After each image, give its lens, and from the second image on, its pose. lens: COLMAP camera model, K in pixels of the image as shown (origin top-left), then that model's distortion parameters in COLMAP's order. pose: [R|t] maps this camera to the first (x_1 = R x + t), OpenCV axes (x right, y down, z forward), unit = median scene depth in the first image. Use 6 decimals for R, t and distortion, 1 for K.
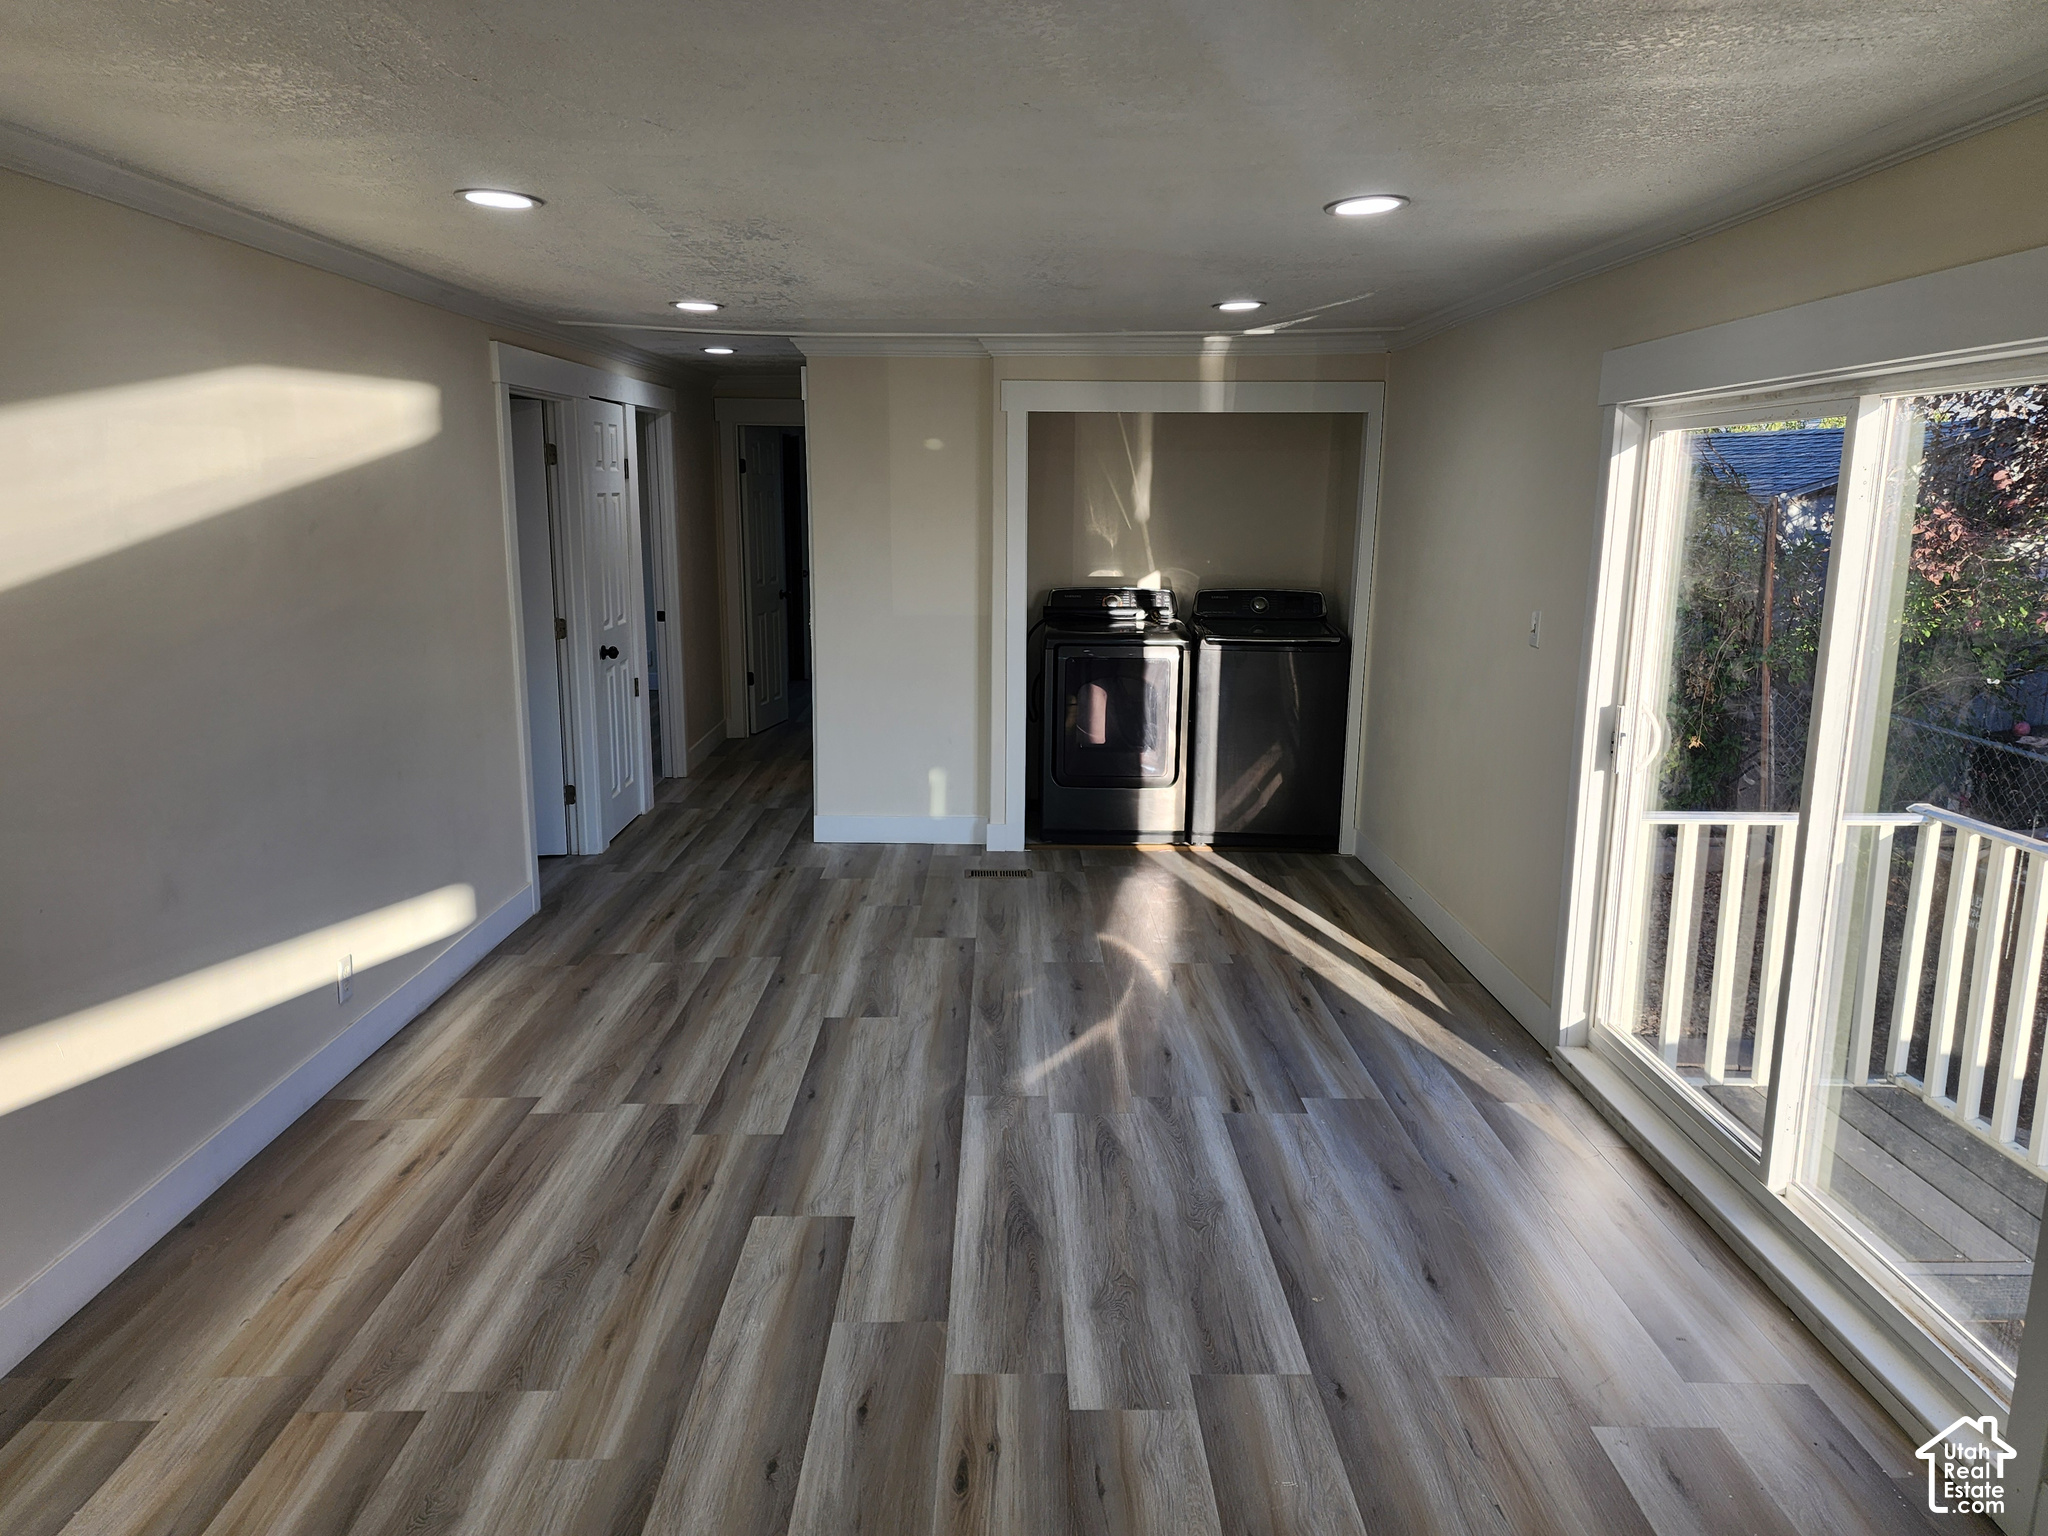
lens RADIAL K [[1405.4, 0, 1026.1], [0, 1405.4, 776.1], [0, 0, 1]] dist [0.067584, -0.059010]
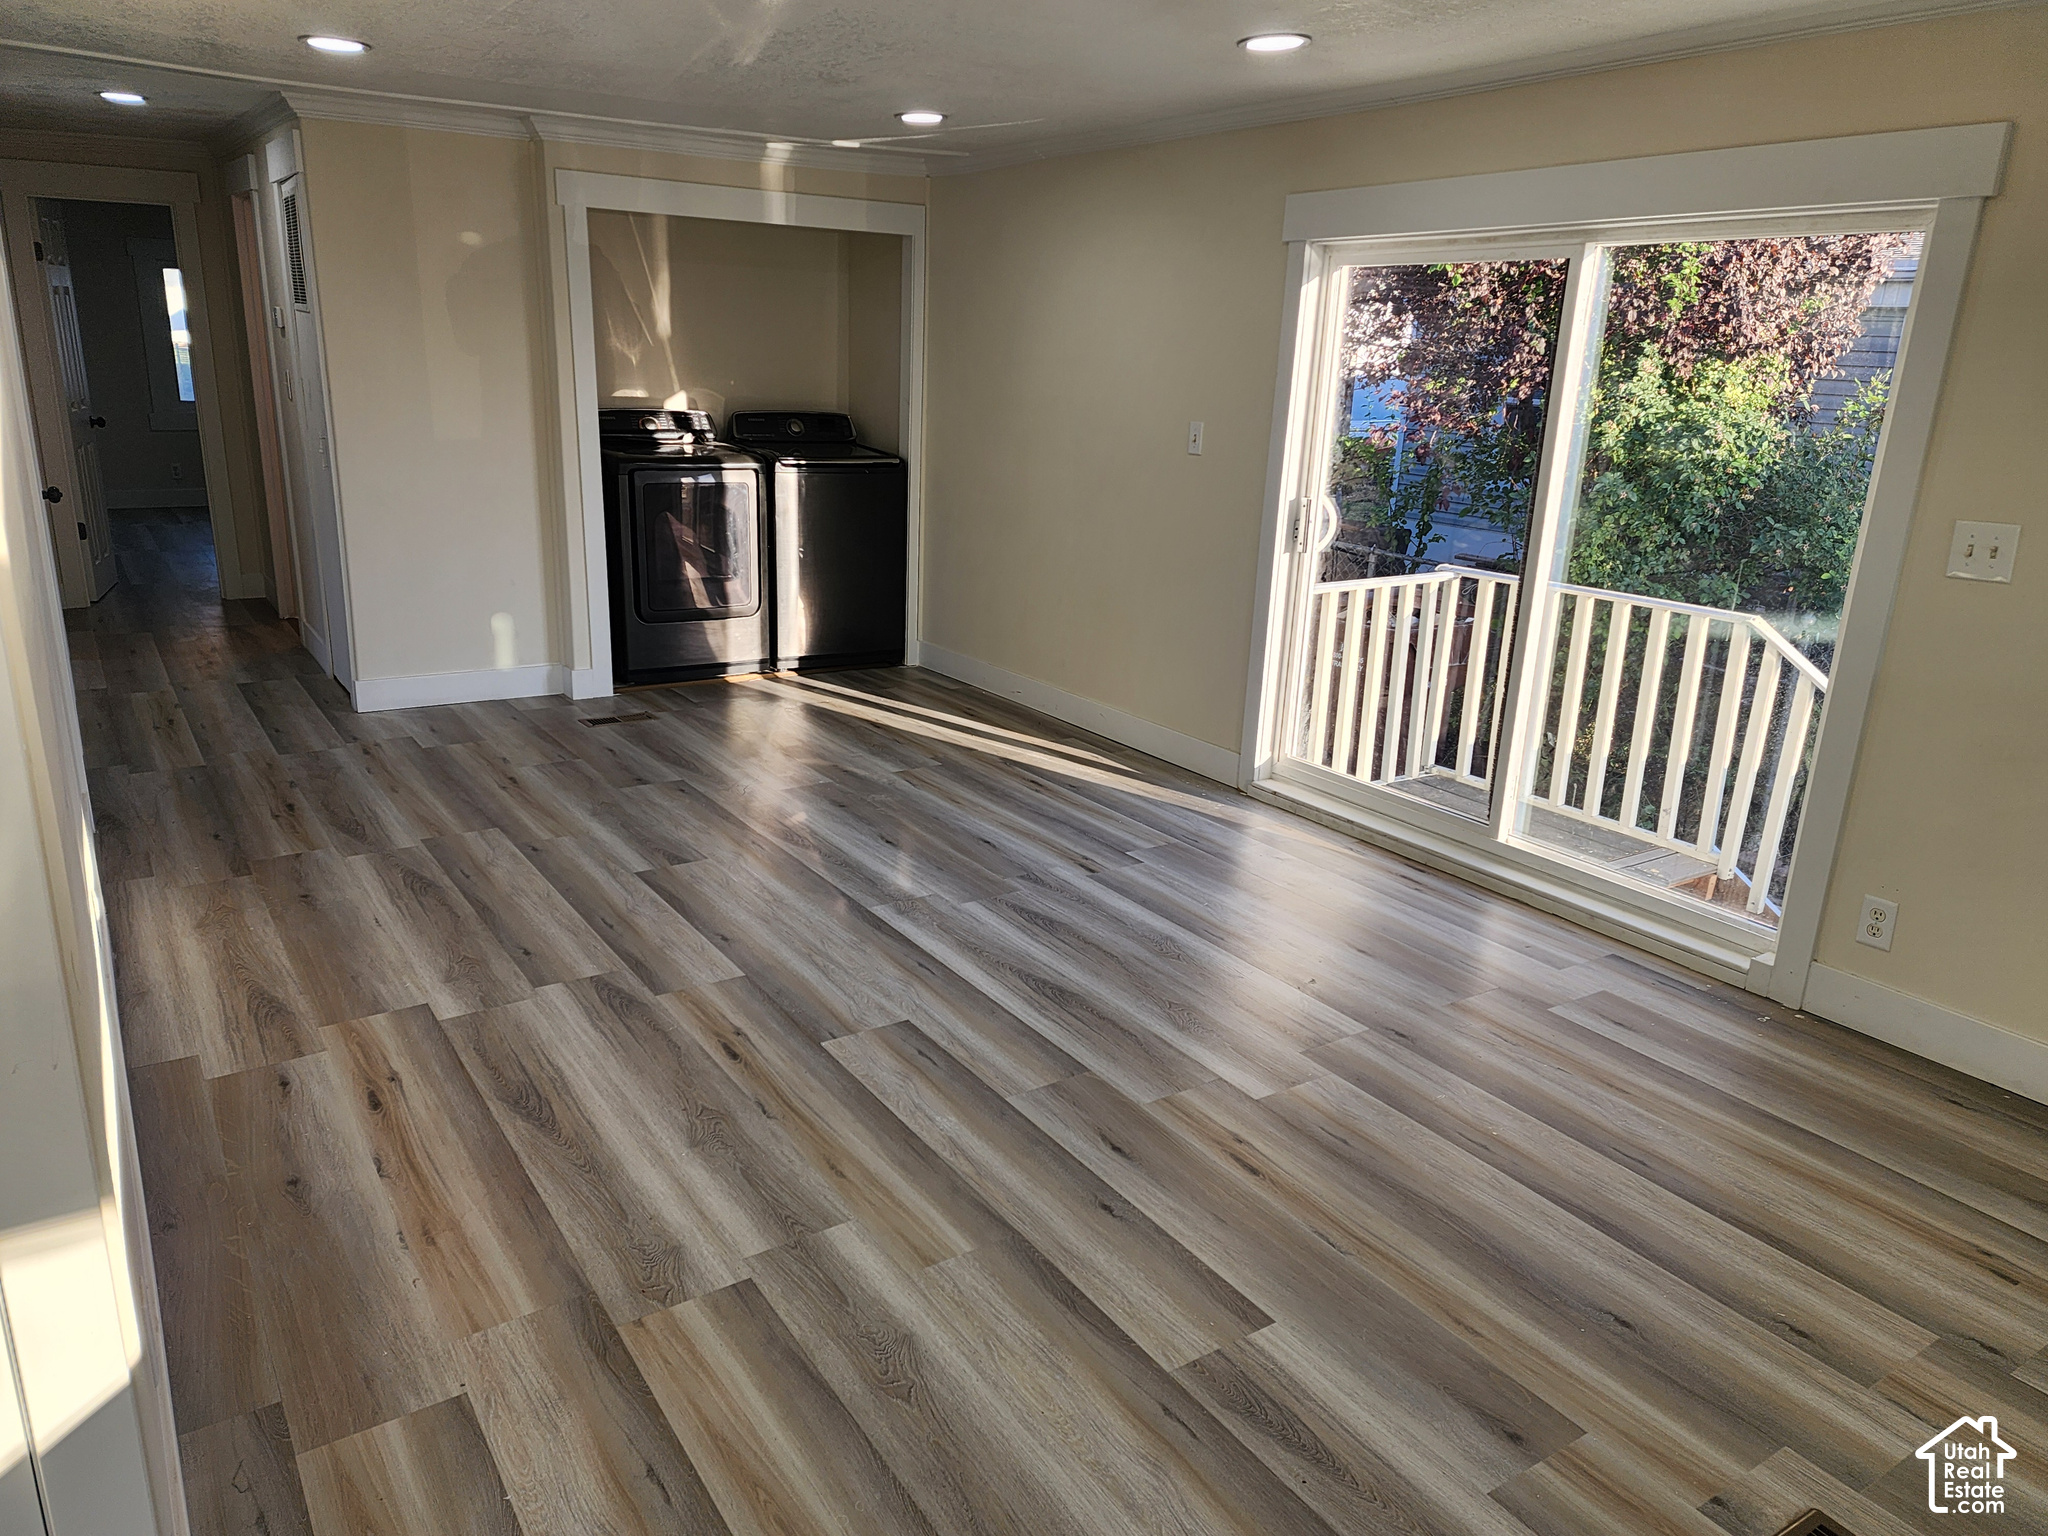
lens RADIAL K [[1405.4, 0, 1042.8], [0, 1405.4, 760.2], [0, 0, 1]] dist [0.067584, -0.059010]
pose [[0.829793, -0.136278, 0.541176, -0.368407], [0.083187, 0.989097, 0.121520, 0.006987], [-0.551836, -0.055818, 0.832083, 0.073774]]
